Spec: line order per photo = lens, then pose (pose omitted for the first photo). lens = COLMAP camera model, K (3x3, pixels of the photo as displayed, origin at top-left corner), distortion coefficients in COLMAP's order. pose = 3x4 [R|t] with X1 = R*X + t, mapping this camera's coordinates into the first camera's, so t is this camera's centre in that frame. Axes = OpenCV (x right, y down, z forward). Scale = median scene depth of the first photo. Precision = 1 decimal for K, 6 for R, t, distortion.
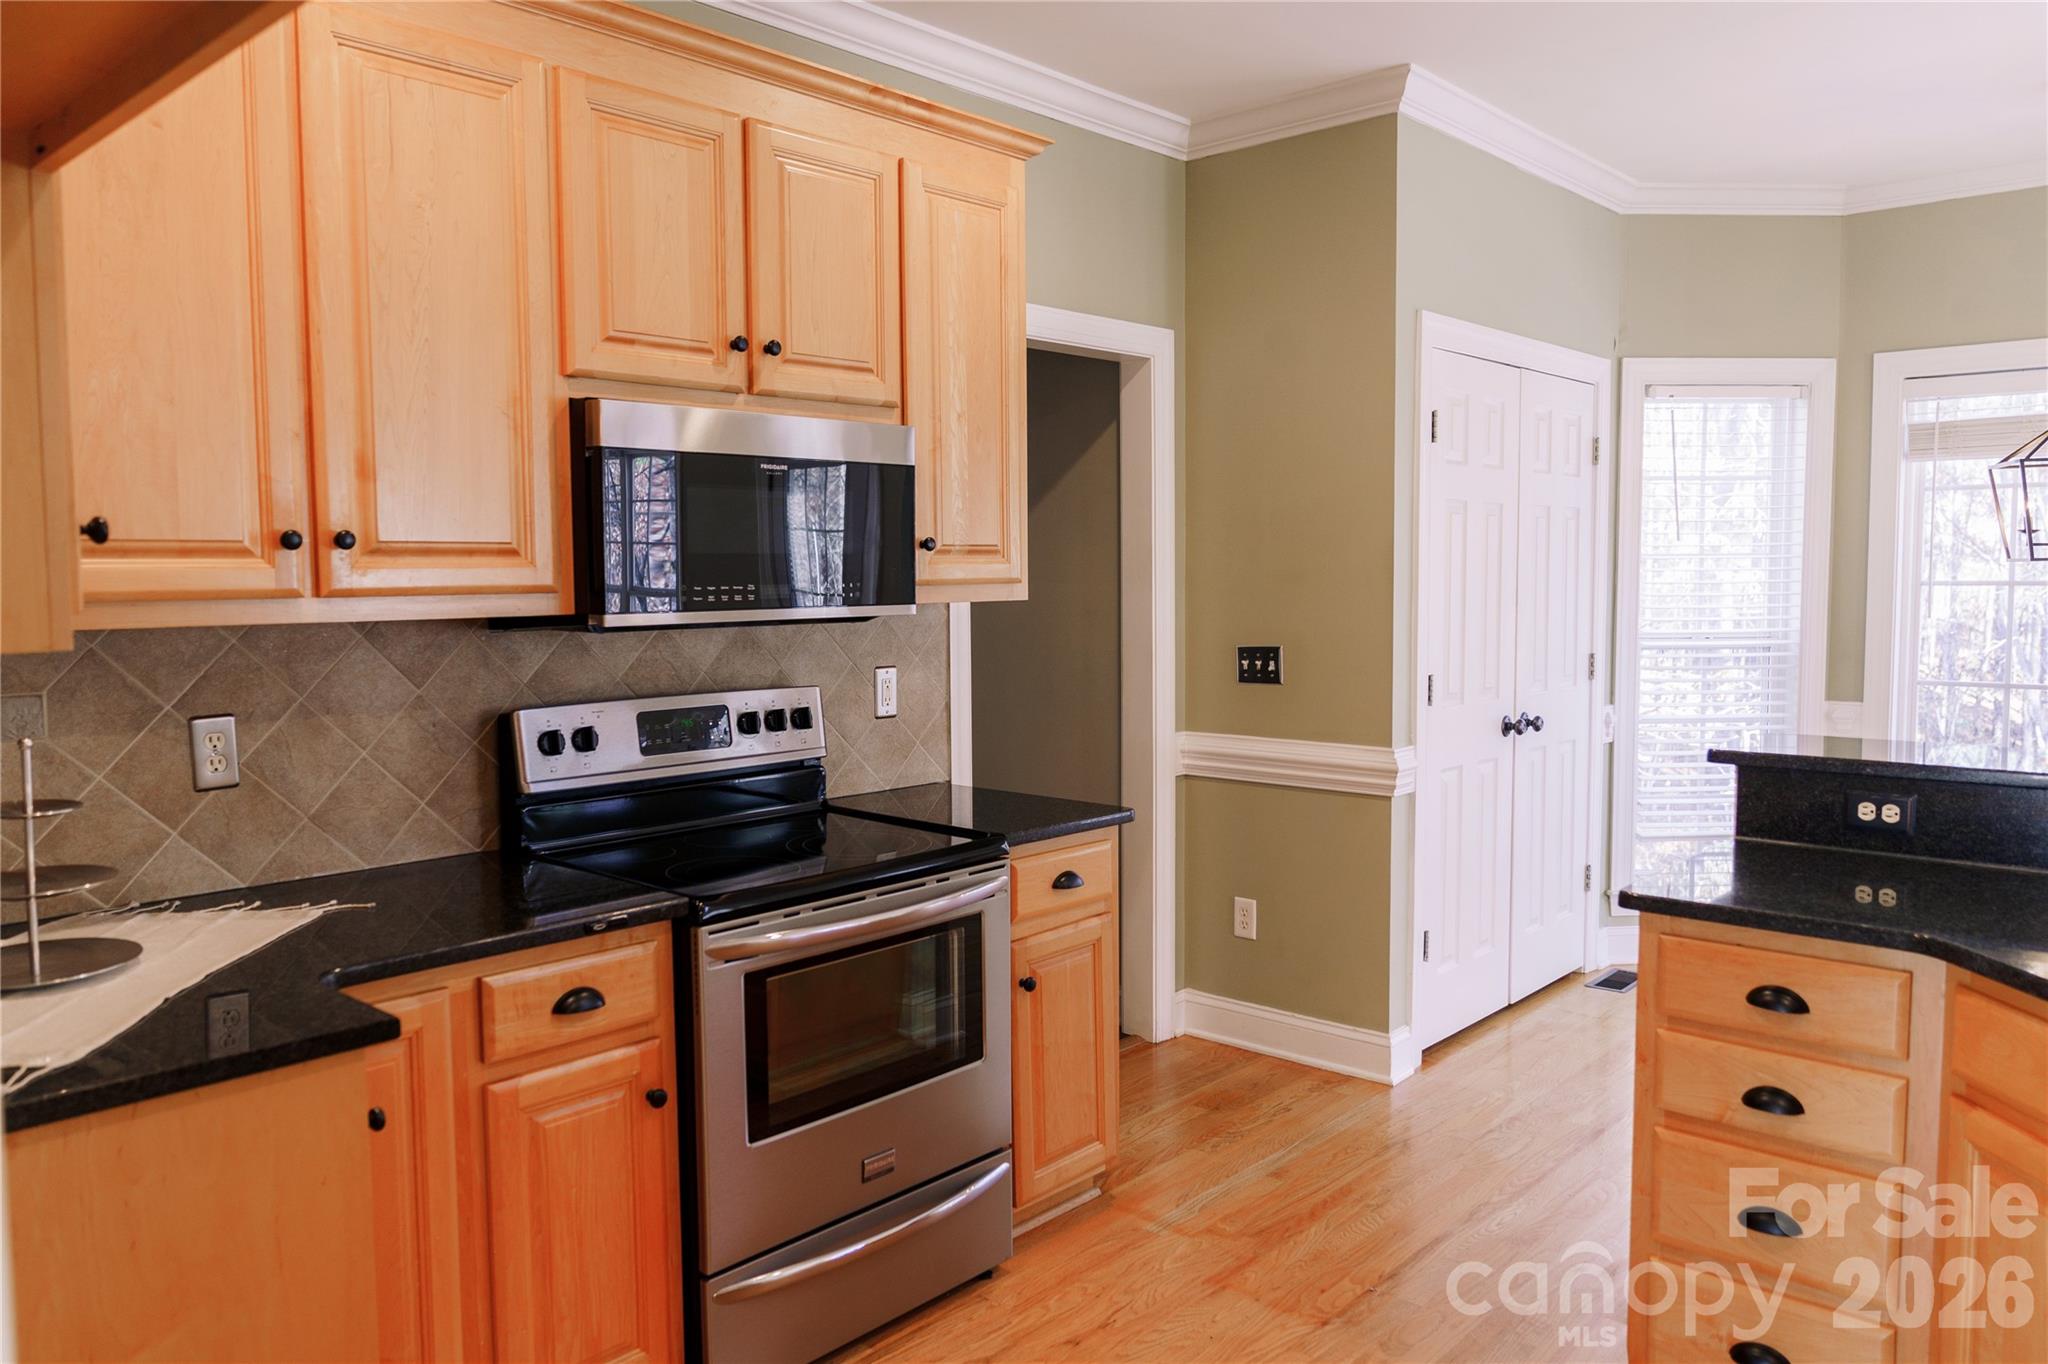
lens RADIAL K [[1460.6, 0, 1015.7], [0, 1460.6, 679.3], [0, 0, 1]] dist [-0.043762, 0.037384]
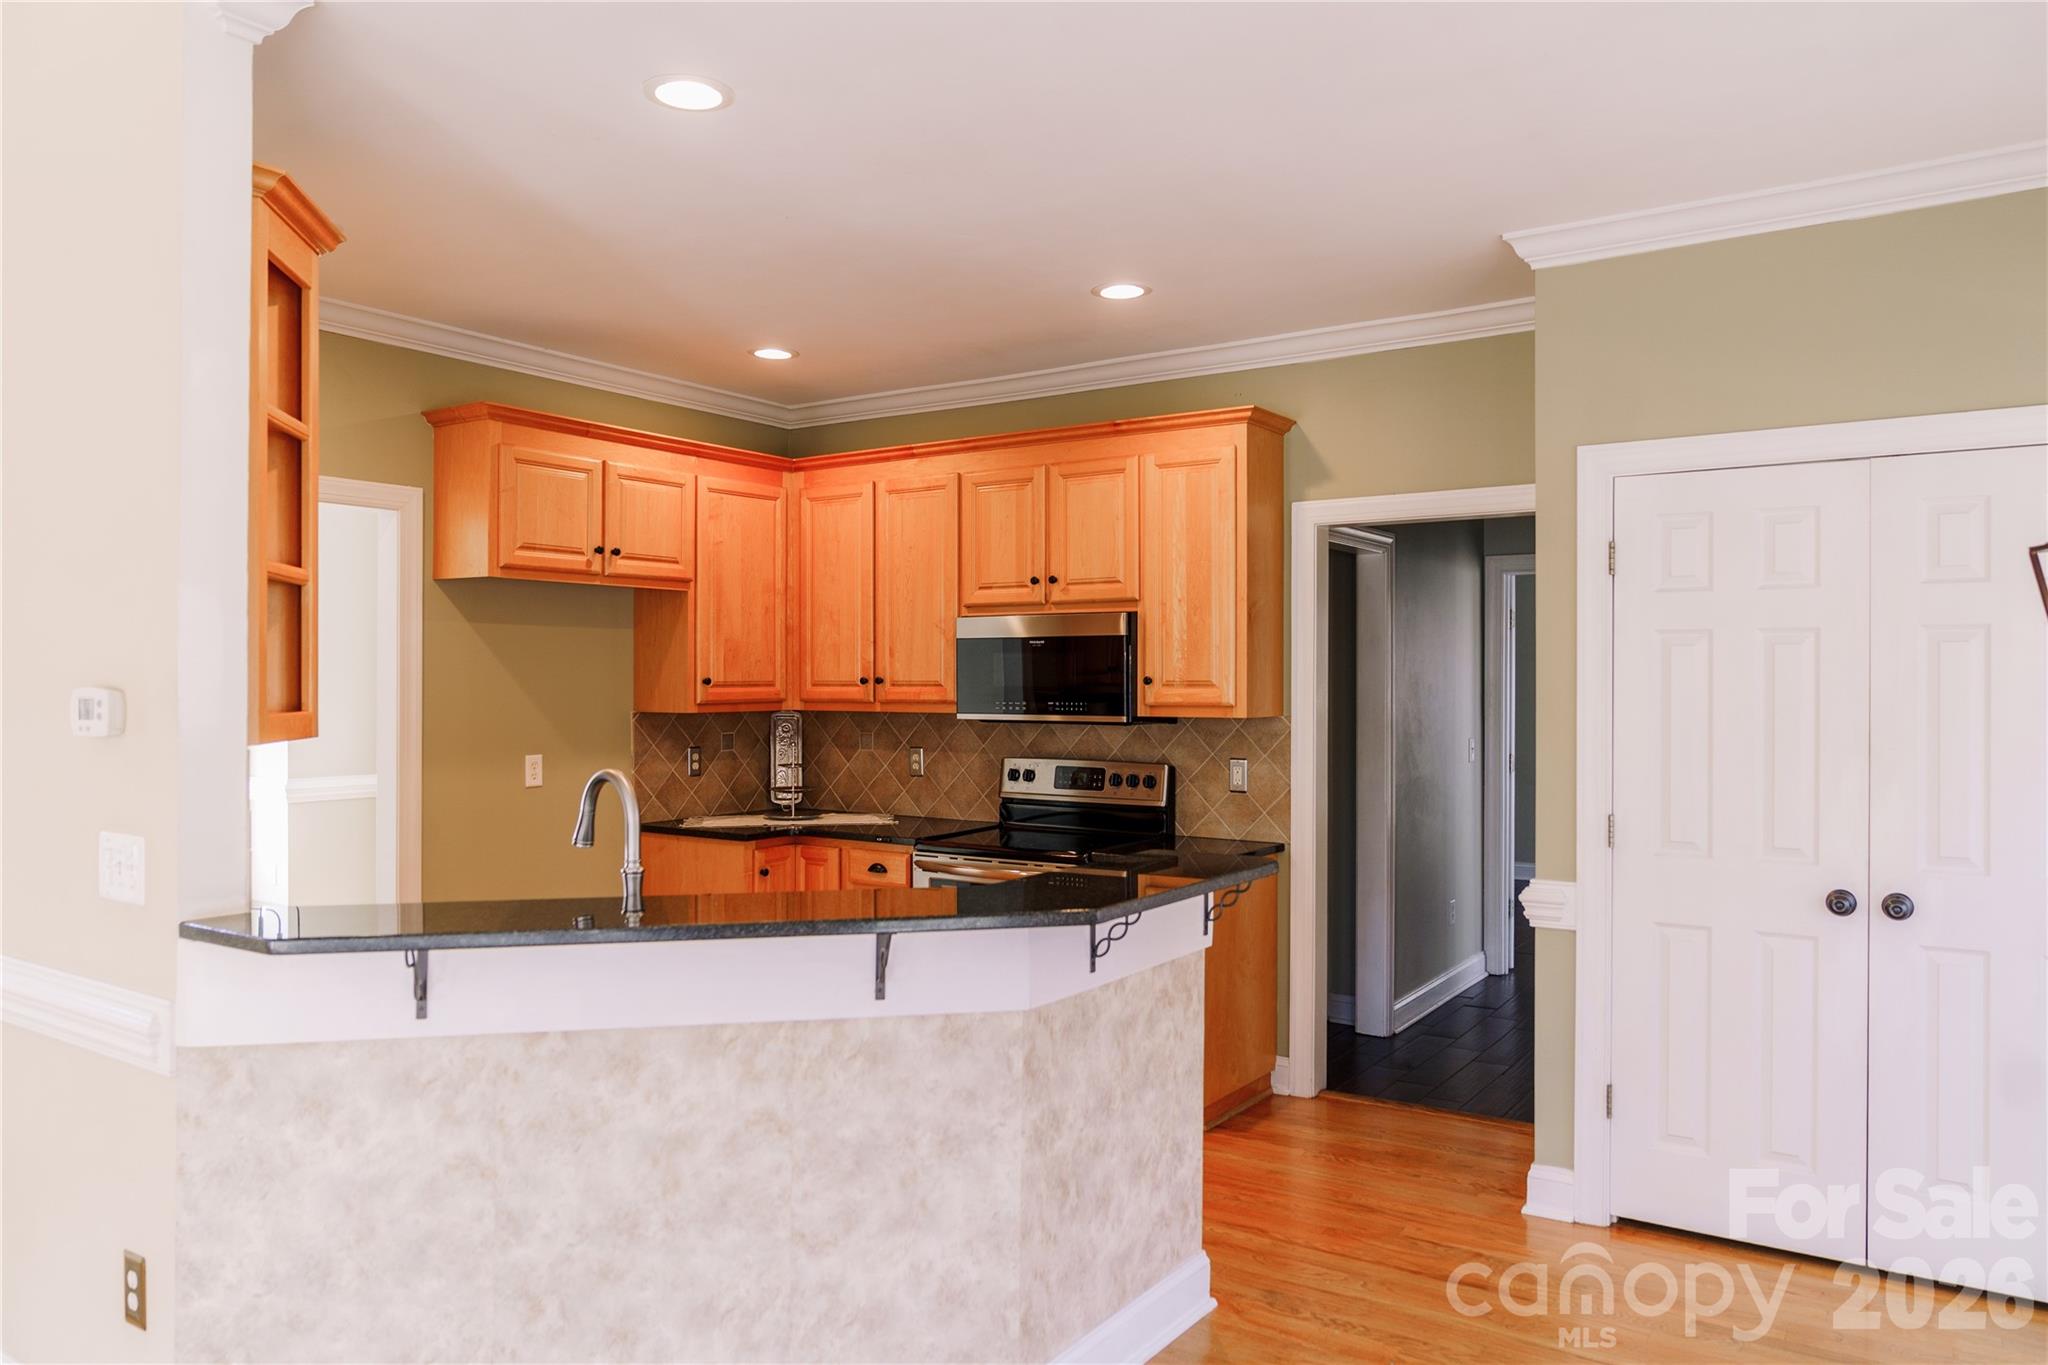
lens RADIAL K [[1423.2, 0, 1029.8], [0, 1423.2, 675.4], [0, 0, 1]] dist [-0.054074, 0.037460]
pose [[0.144053, 0.006036, -0.989552, 1.696256], [-0.076108, 0.997087, -0.004998, -0.089783], [0.986639, 0.076032, 0.144093, 0.708944]]
